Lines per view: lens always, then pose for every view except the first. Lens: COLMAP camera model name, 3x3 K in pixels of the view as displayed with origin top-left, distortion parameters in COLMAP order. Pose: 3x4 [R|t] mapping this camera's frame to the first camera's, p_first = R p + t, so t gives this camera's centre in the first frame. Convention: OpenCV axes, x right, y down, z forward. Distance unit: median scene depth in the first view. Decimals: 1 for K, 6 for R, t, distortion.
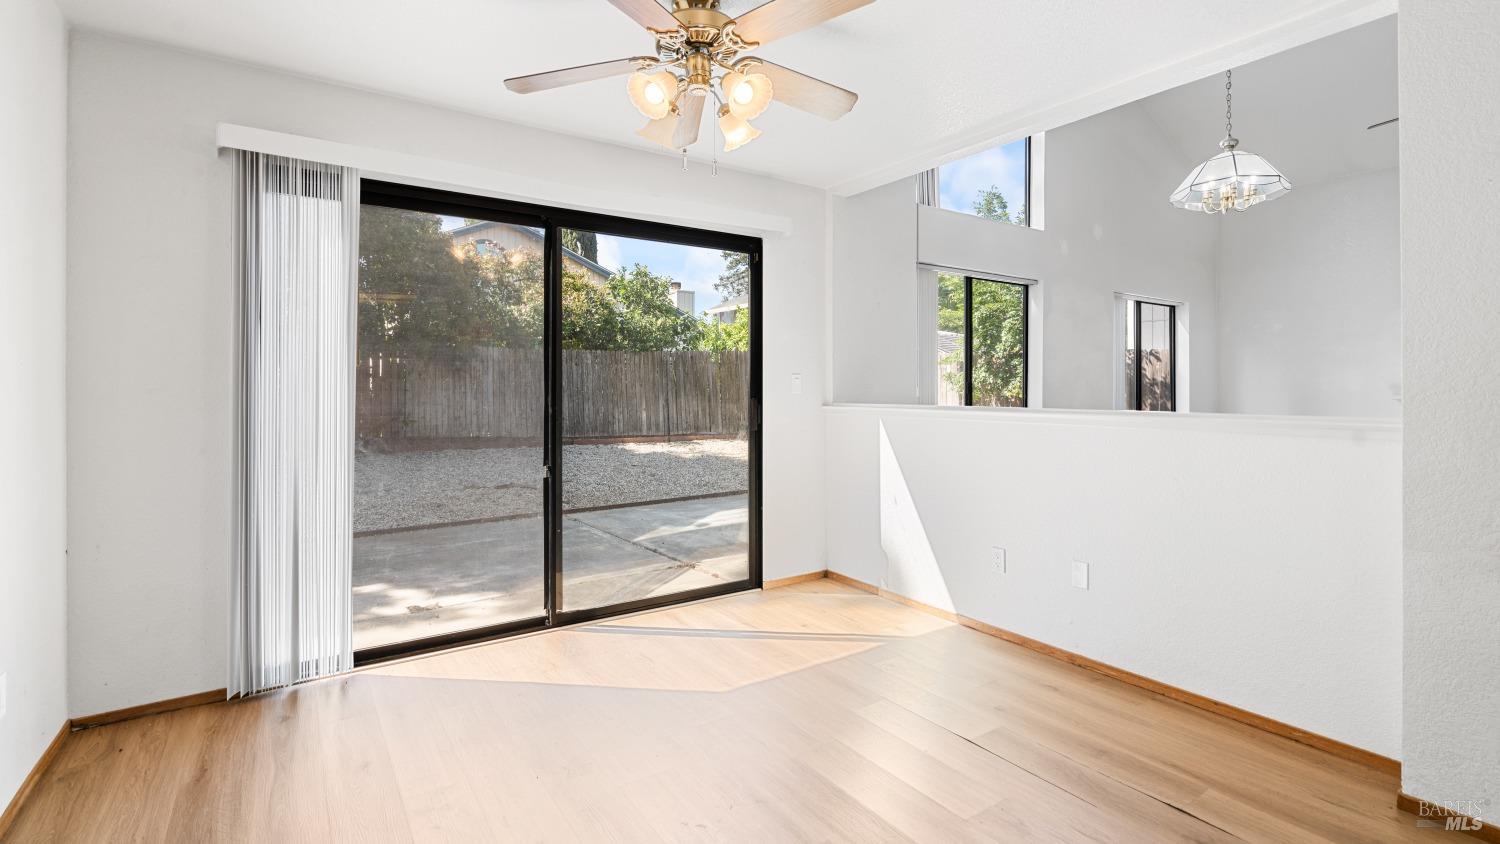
lens RADIAL K [[680.1, 0, 752.4], [0, 680.1, 385.7], [0, 0, 1]] dist [-0.000293, -0.000042]
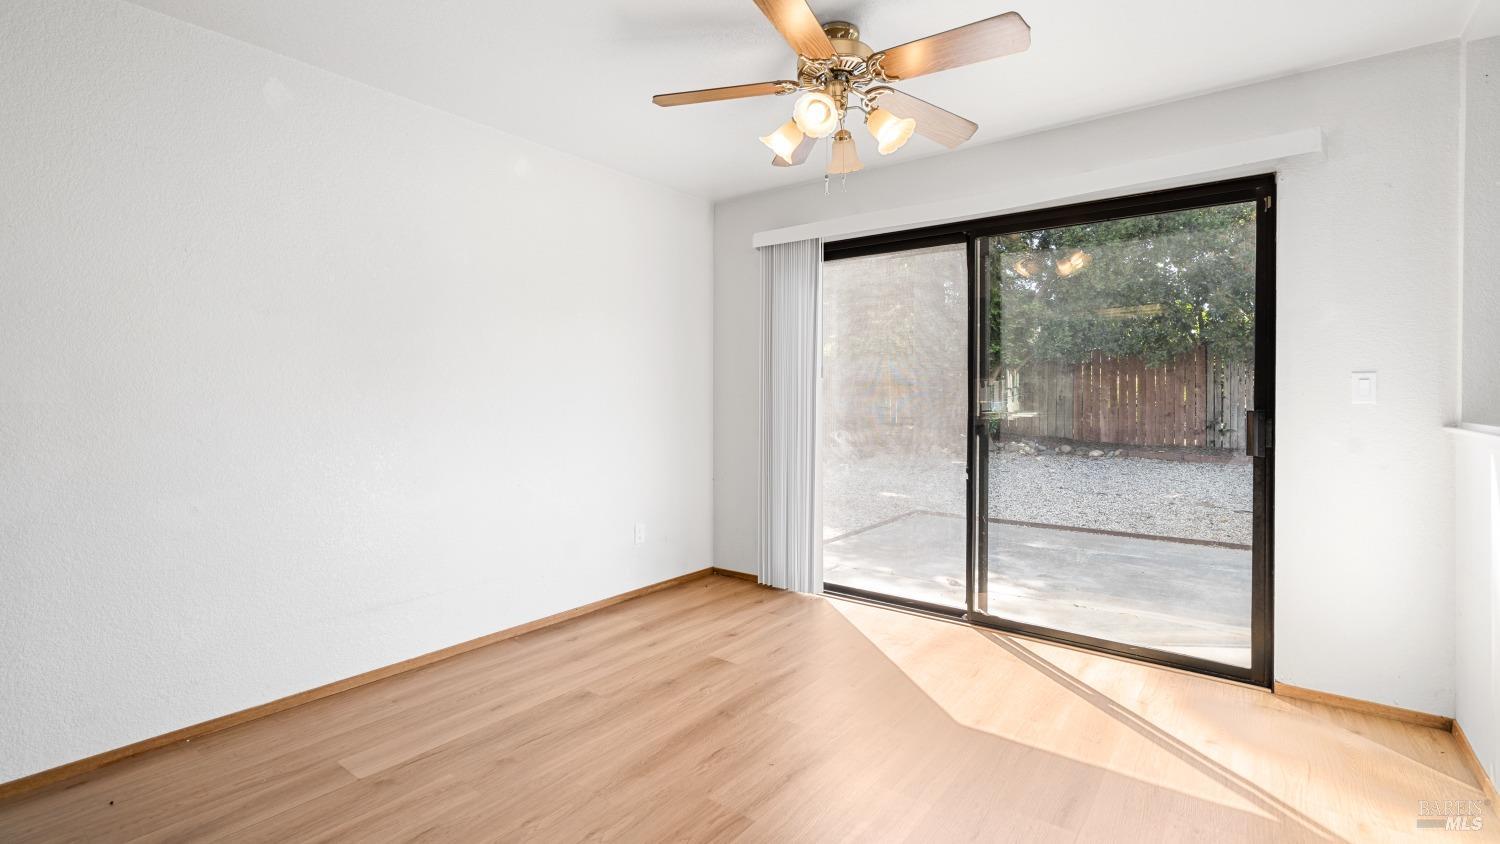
lens RADIAL K [[684.8, 0, 749.3], [0, 684.8, 406.2], [0, 0, 1]] dist [0.000001, -0.000219]
pose [[0.307650, 0.018697, -0.951316, 0.521079], [0.001029, 0.999800, 0.019983, 0.000014], [0.951499, -0.007126, 0.307569, 0.309529]]
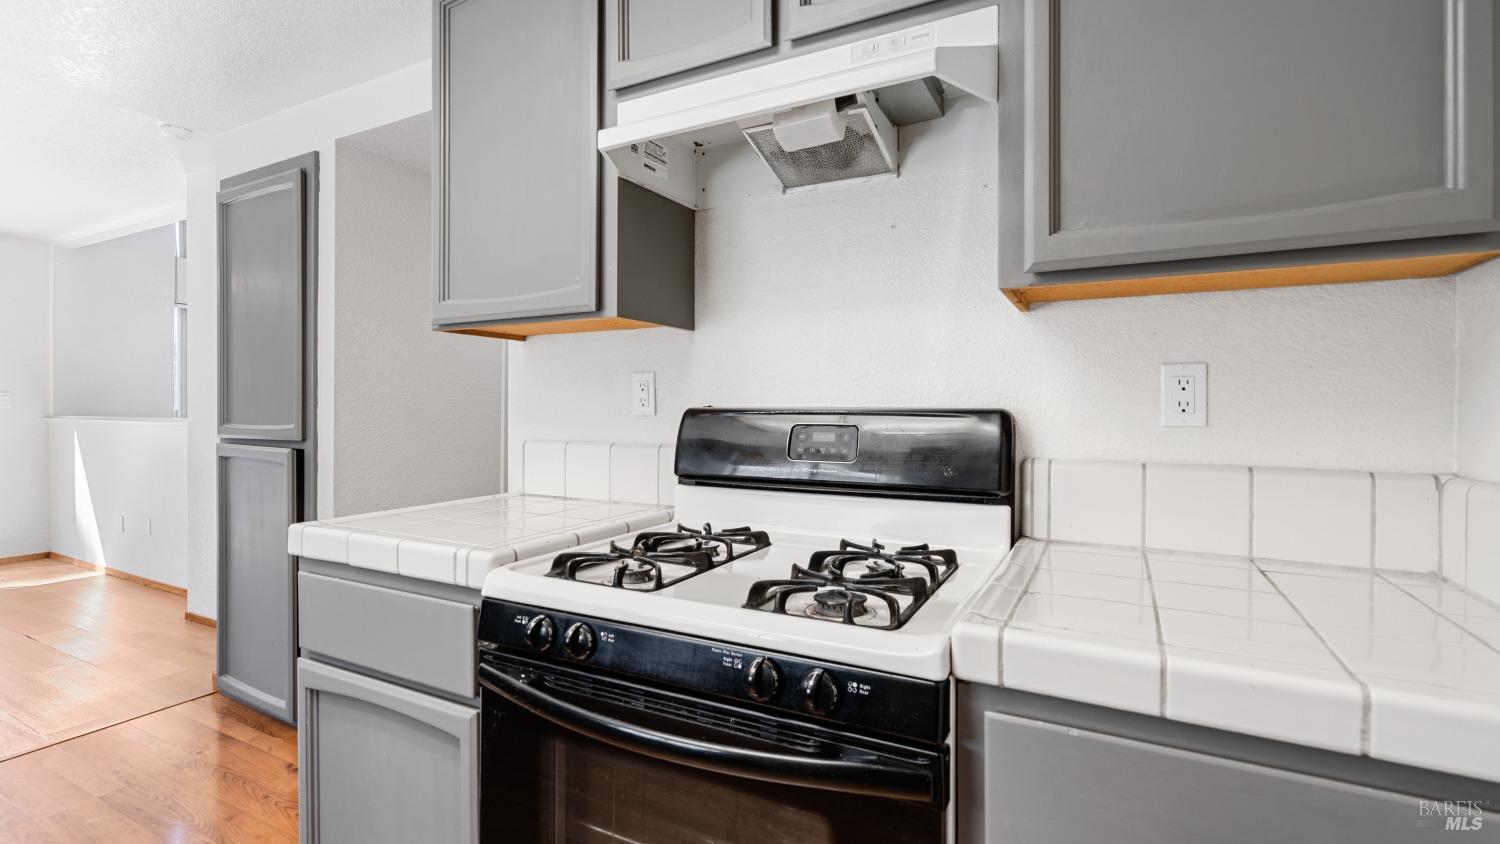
lens RADIAL K [[684.8, 0, 749.3], [0, 684.8, 406.2], [0, 0, 1]] dist [0.000001, -0.000219]
pose [[0.891834, 0.006544, 0.452316, 0.758648], [-0.008505, 0.999961, 0.002303, -0.005988], [-0.452283, -0.005901, 0.891855, -0.755103]]
